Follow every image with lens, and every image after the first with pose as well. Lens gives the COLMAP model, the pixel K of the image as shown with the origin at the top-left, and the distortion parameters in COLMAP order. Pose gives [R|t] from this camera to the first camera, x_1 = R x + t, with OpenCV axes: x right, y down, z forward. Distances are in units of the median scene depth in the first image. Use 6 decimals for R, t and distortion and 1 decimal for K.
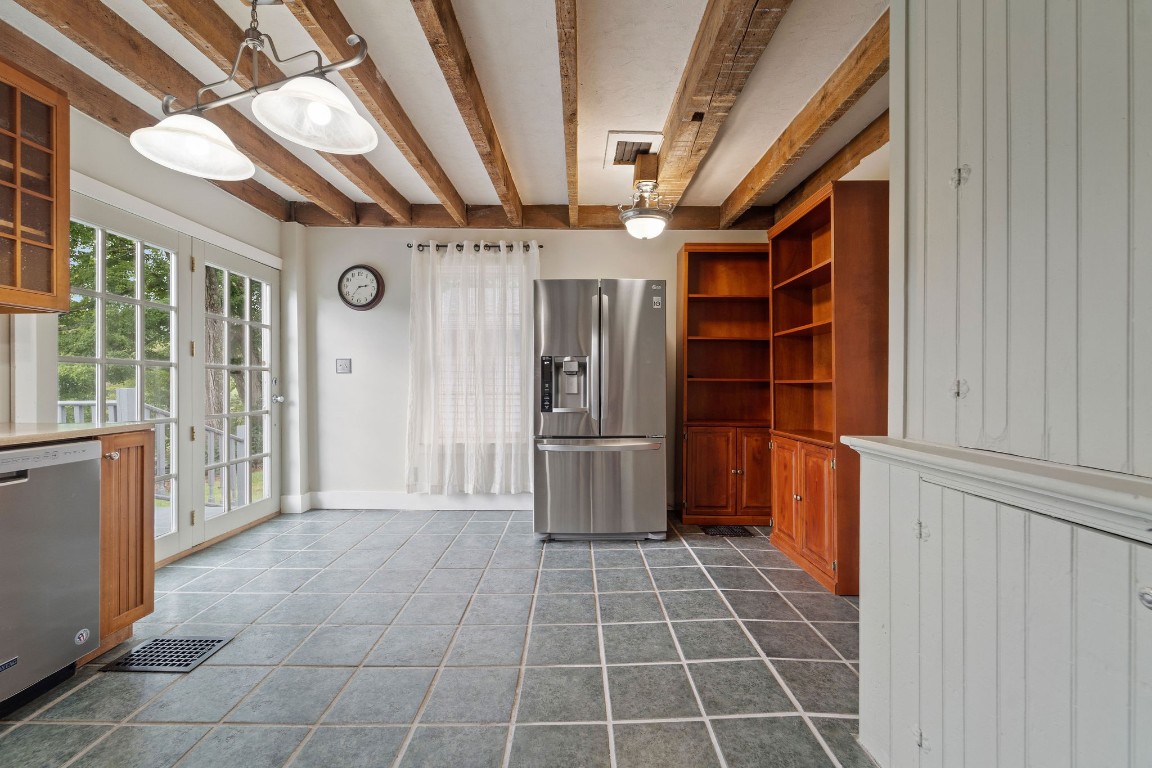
lens RADIAL K [[475.9, 0, 576.0], [0, 475.9, 384.0], [0, 0, 1]] dist [0.000089, -0.000050]
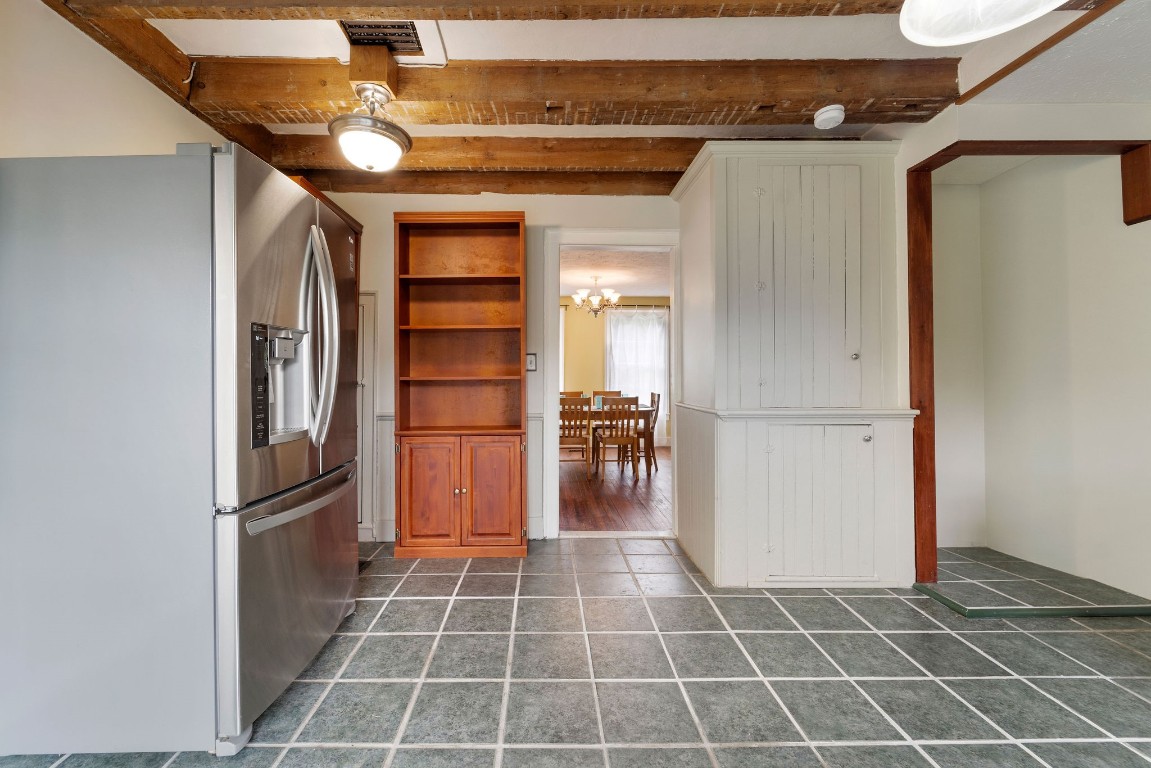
lens RADIAL K [[492.5, 0, 547.2], [0, 492.5, 366.8], [0, 0, 1]] dist [-0.000470, -0.000079]
pose [[-0.002704, 0.021138, 0.999773, -0.564454], [0.005633, 0.999761, -0.021122, -0.005649], [-0.999980, 0.005575, -0.002823, 0.765260]]
